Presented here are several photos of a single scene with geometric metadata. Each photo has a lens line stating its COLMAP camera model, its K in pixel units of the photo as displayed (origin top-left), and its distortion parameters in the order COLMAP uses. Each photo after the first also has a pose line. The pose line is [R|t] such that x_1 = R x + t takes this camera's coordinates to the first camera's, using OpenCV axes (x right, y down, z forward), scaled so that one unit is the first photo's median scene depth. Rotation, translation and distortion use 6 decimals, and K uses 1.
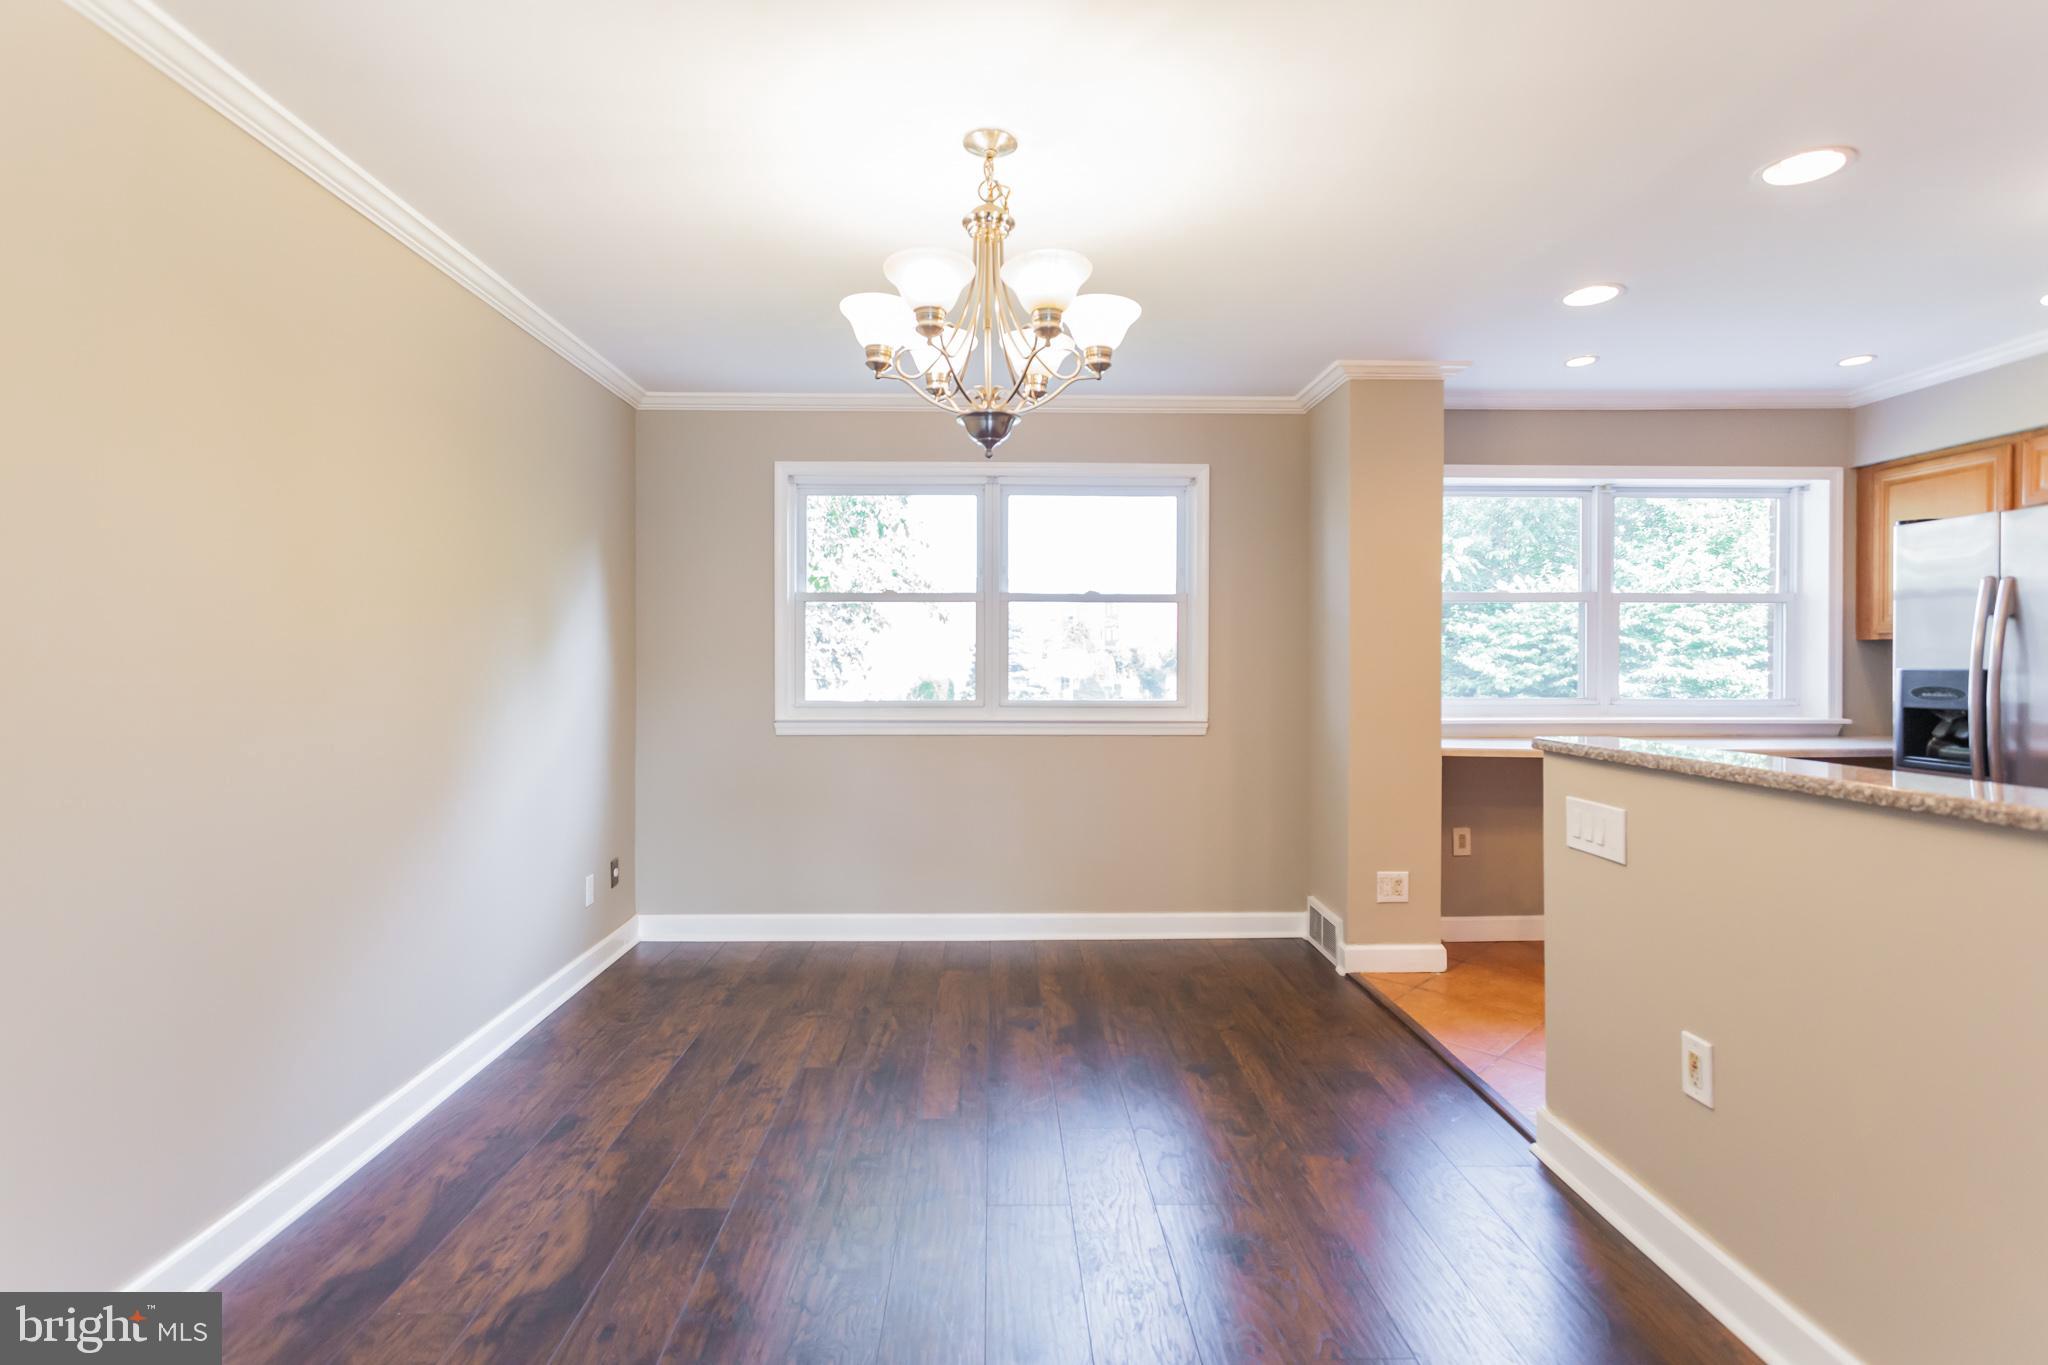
lens RADIAL K [[985.7, 0, 1024.0], [0, 985.7, 682.5], [0, 0, 1]] dist [0.015642, -0.019766]
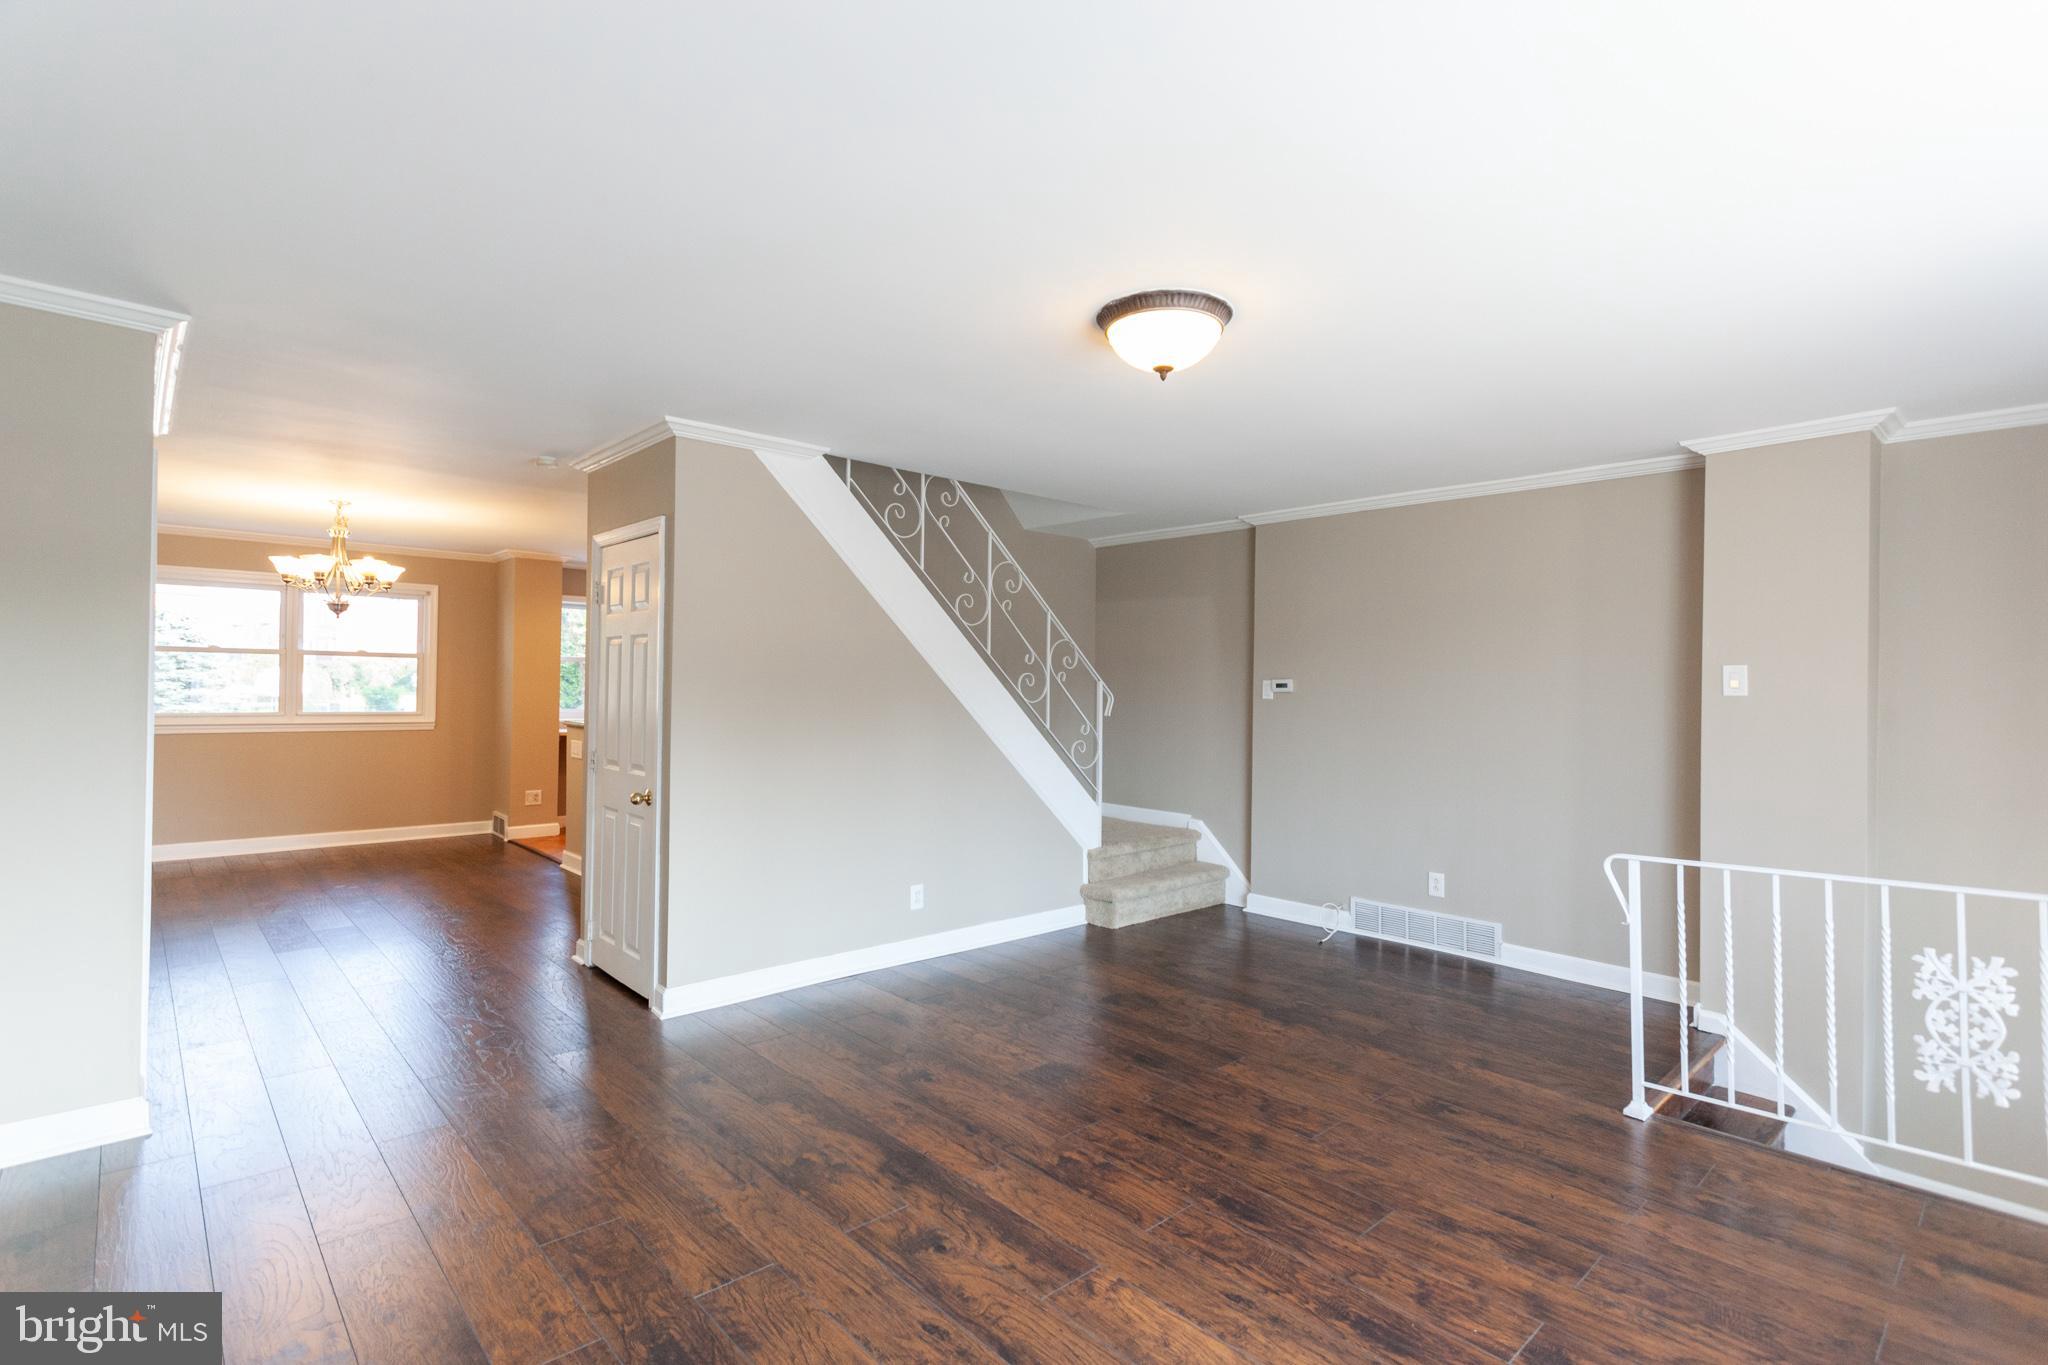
lens RADIAL K [[985.7, 0, 1024.0], [0, 985.7, 682.5], [0, 0, 1]] dist [0.015642, -0.019766]
pose [[0.759833, 0.012205, 0.650003, -0.192085], [0.000391, 0.999815, -0.019232, -0.001902], [-0.650118, 0.014867, 0.759688, -1.187705]]
